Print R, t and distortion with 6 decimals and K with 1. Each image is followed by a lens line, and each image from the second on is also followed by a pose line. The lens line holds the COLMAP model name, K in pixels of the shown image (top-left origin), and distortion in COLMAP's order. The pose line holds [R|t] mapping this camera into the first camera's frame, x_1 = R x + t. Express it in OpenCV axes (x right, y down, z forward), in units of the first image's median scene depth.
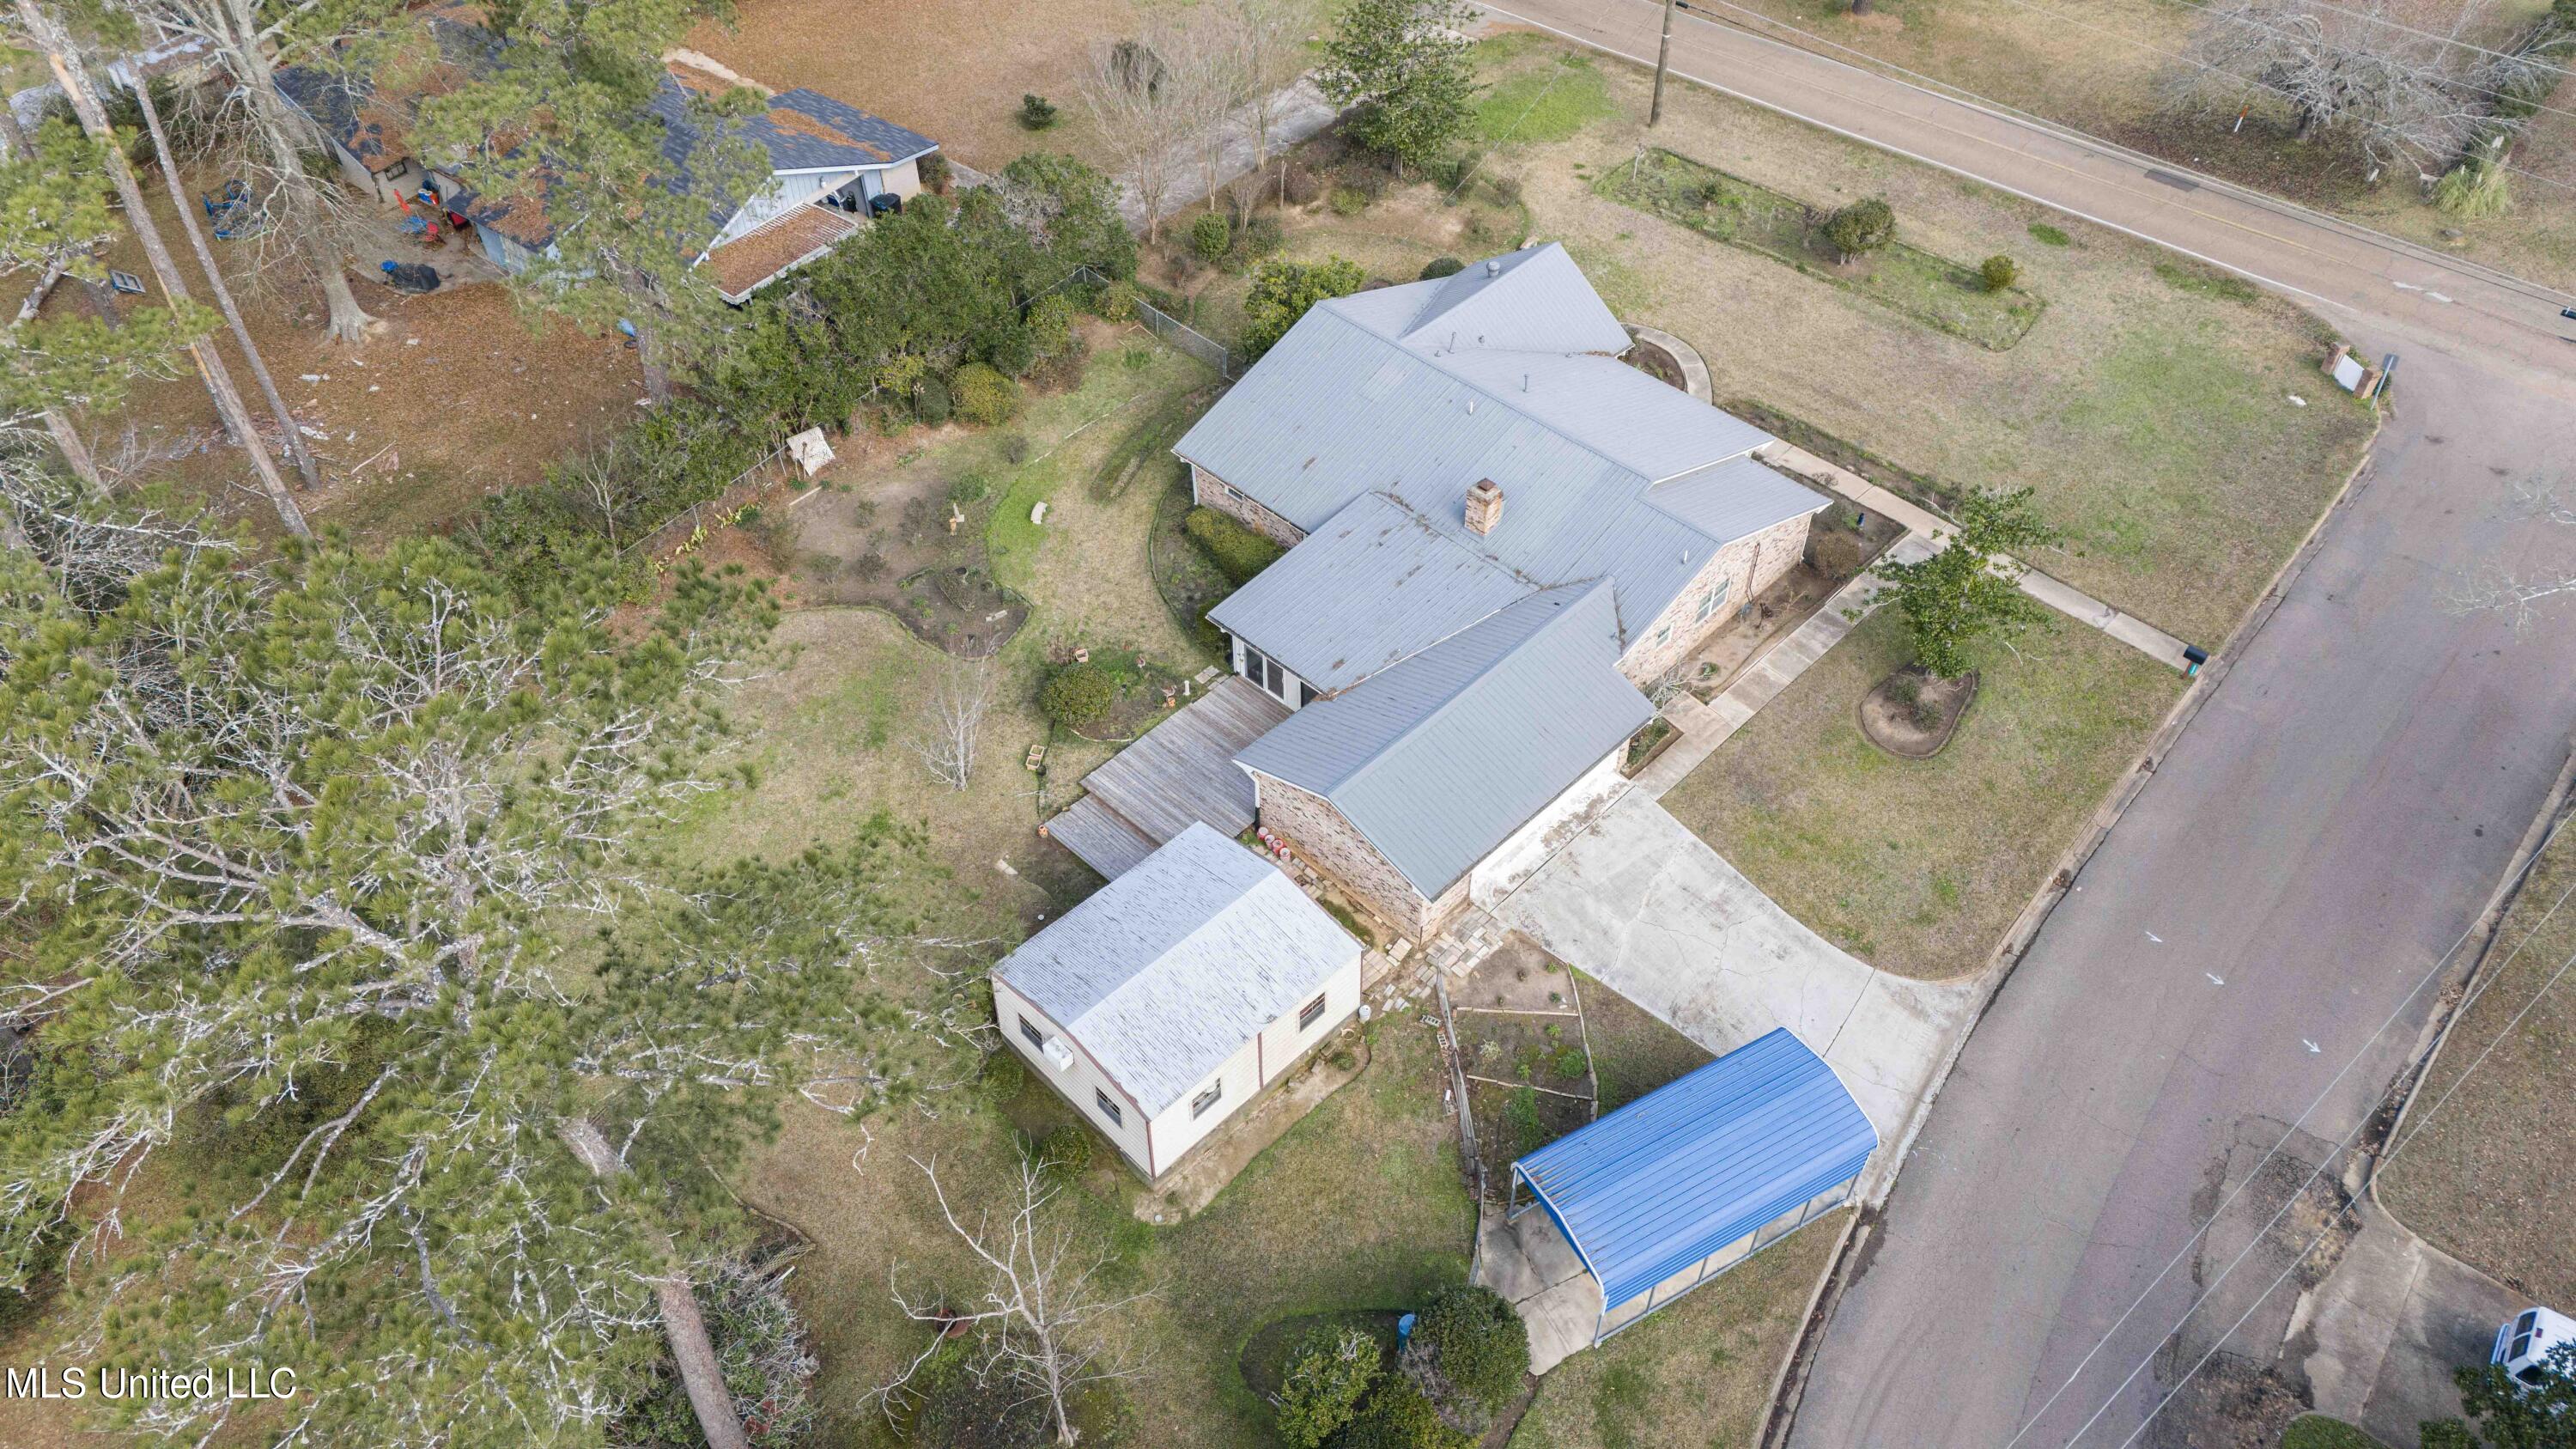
lens RADIAL K [[1944.0, 0, 1290.8], [0, 1944.0, 663.2], [0, 0, 1]] dist [0.045808, -0.022245]
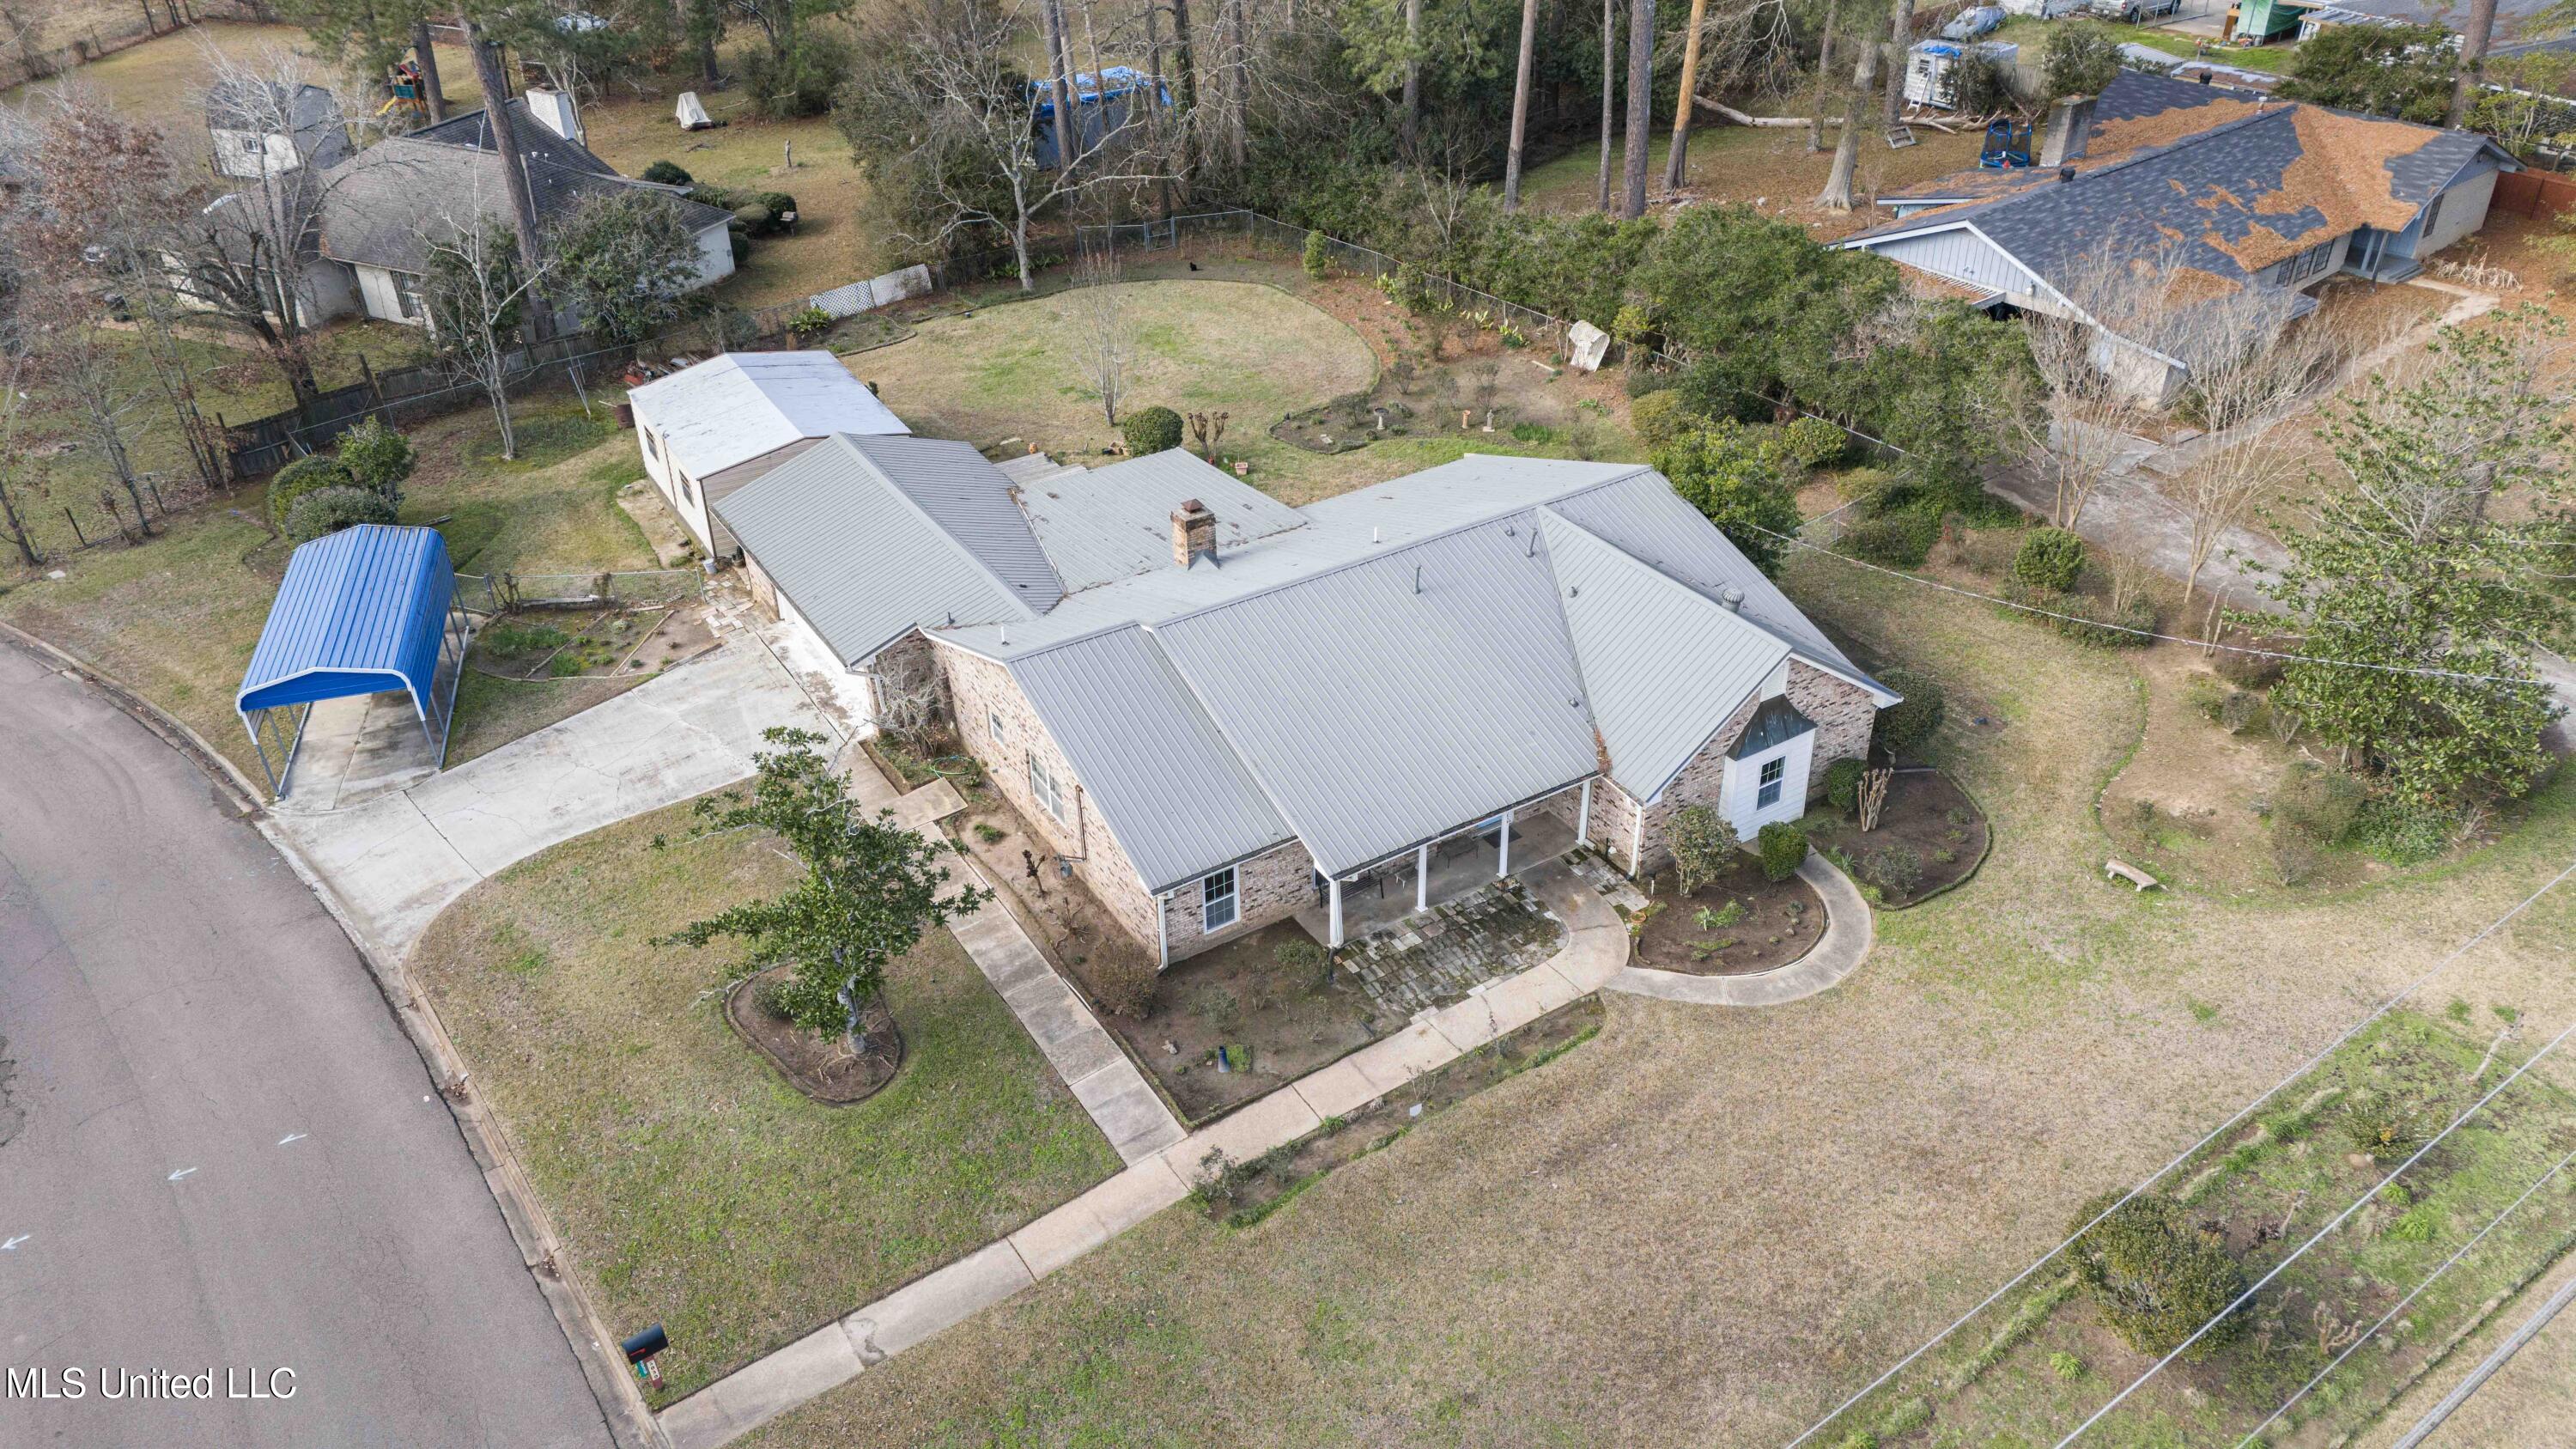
lens RADIAL K [[1944.0, 0, 1290.8], [0, 1944.0, 663.2], [0, 0, 1]] dist [0.045808, -0.022245]
pose [[-0.228682, 0.514970, -0.826142, 0.772919], [-0.661893, 0.540048, 0.519852, -0.491913], [0.713865, 0.665698, 0.217356, 0.907958]]
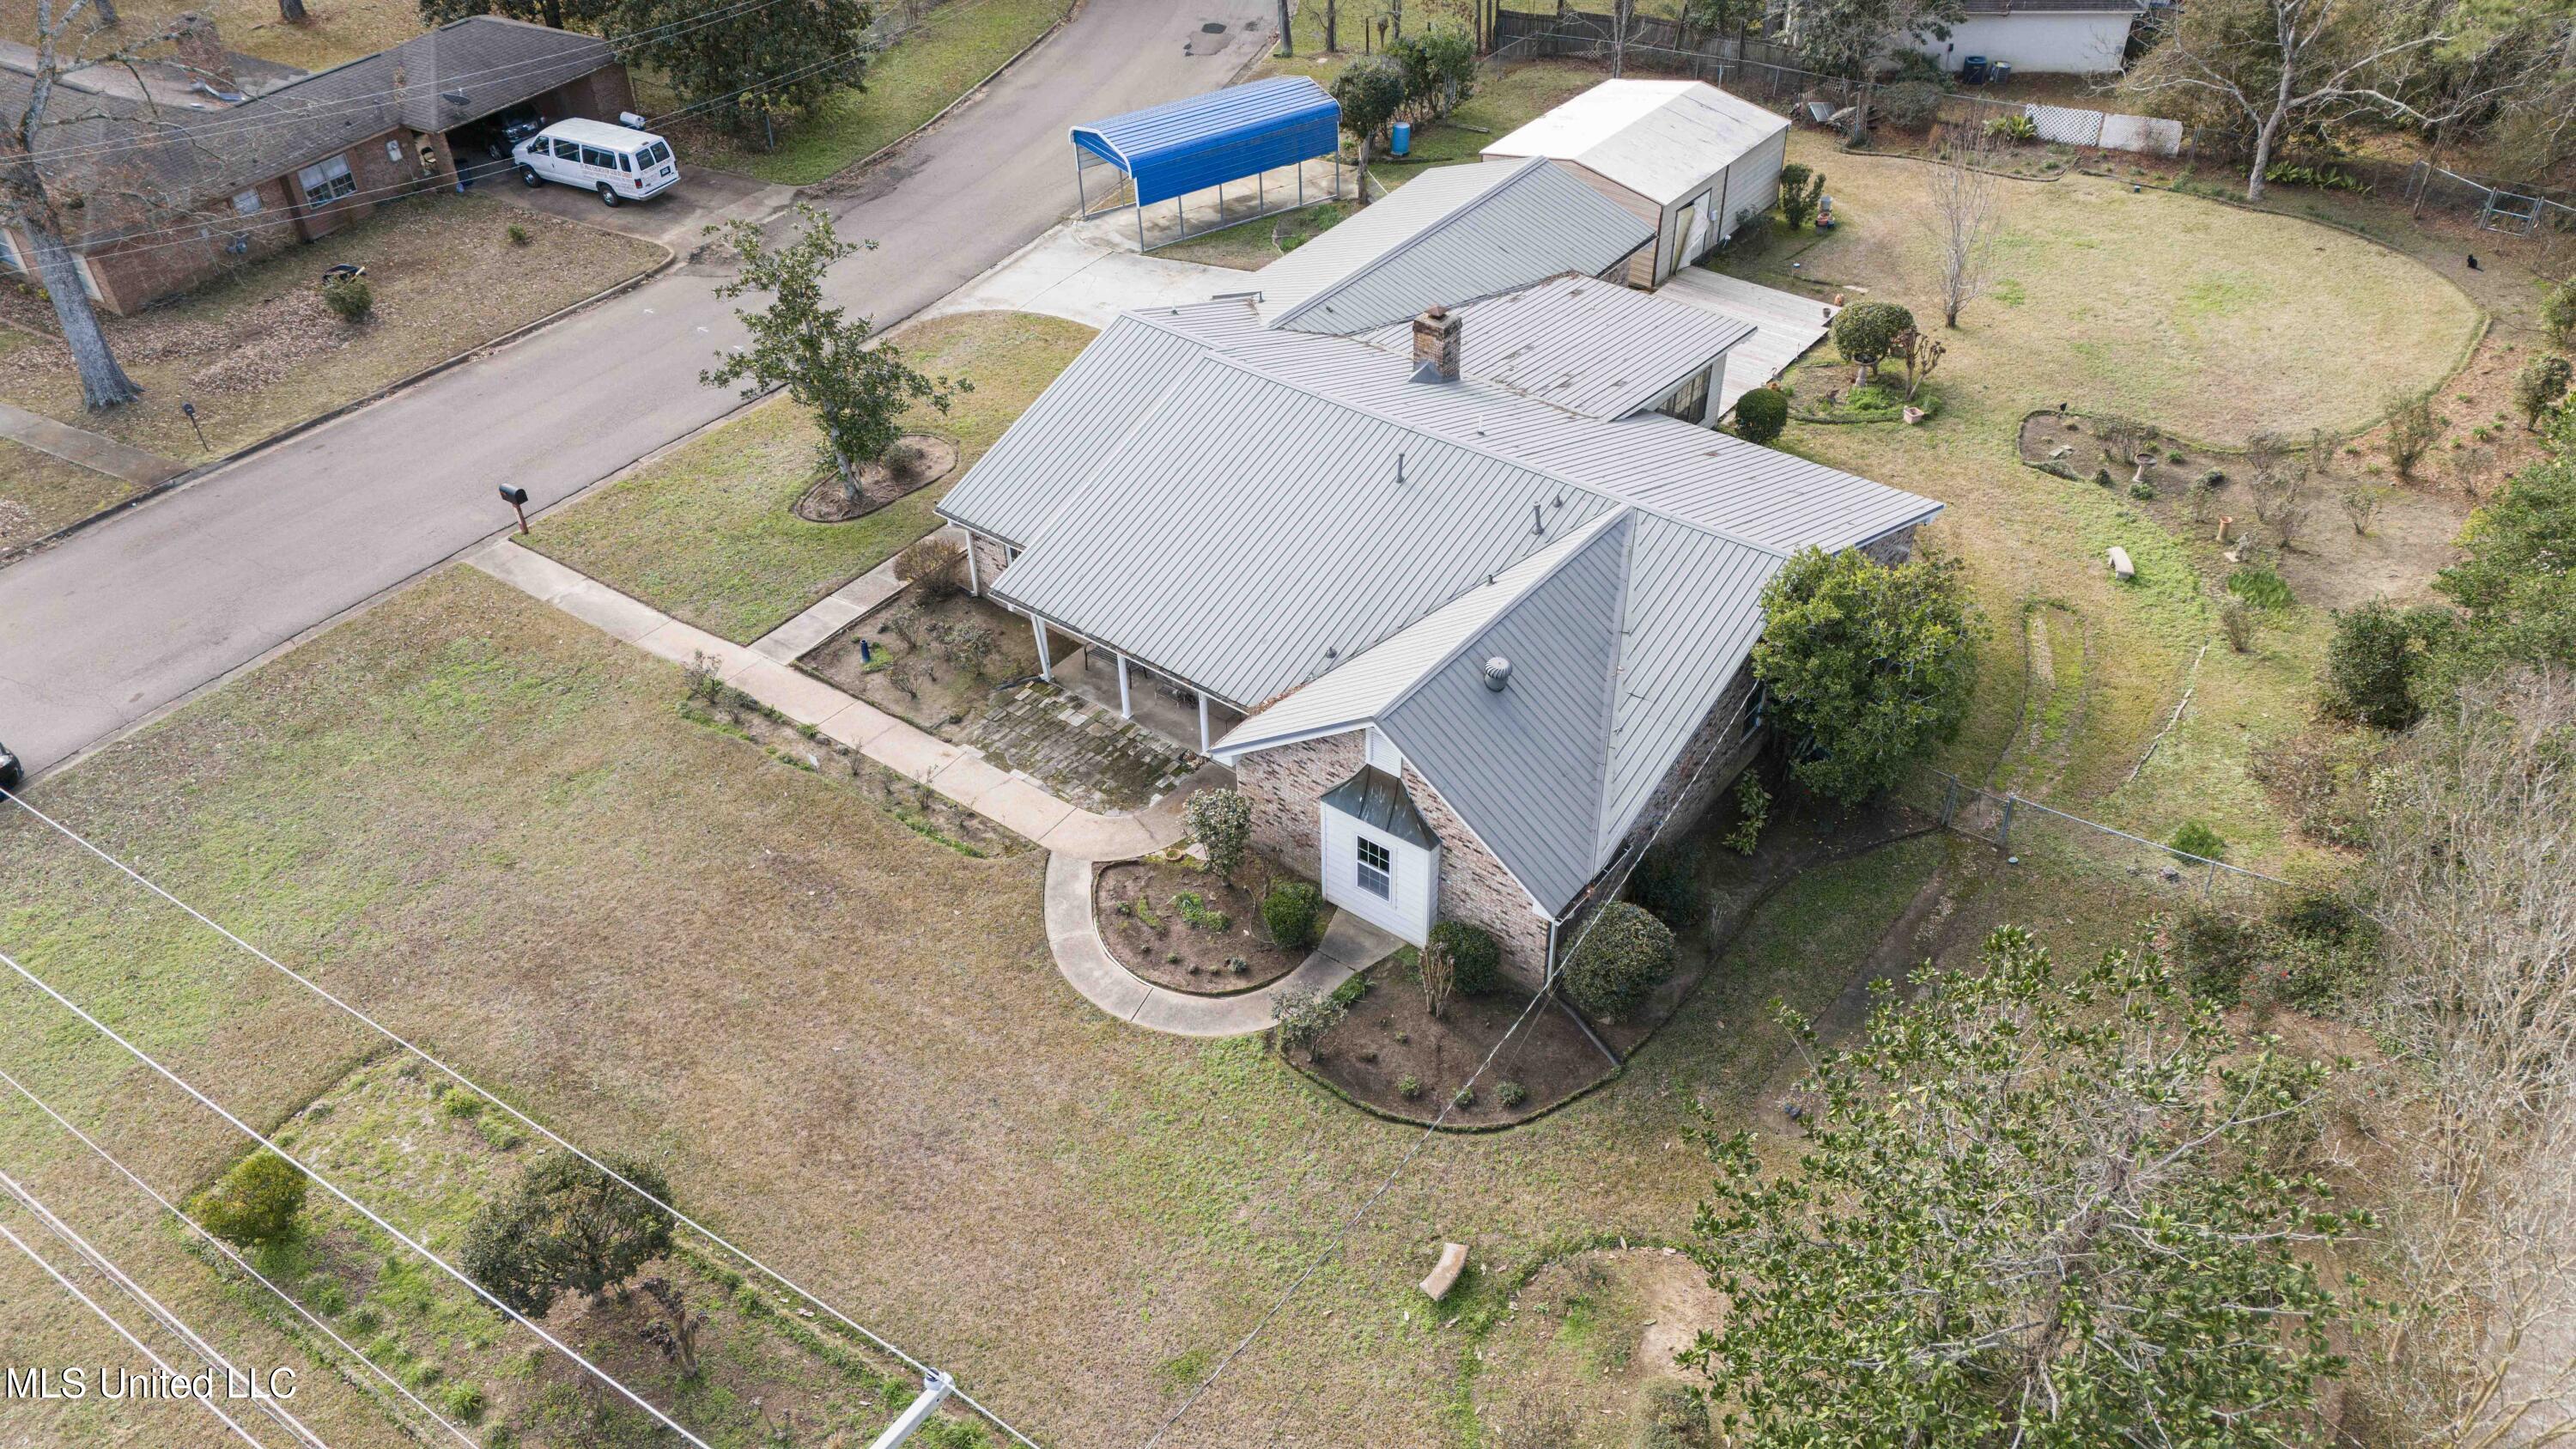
lens RADIAL K [[1869.4, 0, 1288.3], [0, 1869.4, 749.6], [0, 0, 1]] dist [0.052339, -0.007186]
pose [[-0.992550, 0.102352, -0.066094, 0.219409], [-0.053073, 0.125096, 0.990724, -0.766003], [0.109671, 0.986851, -0.118732, 1.248003]]
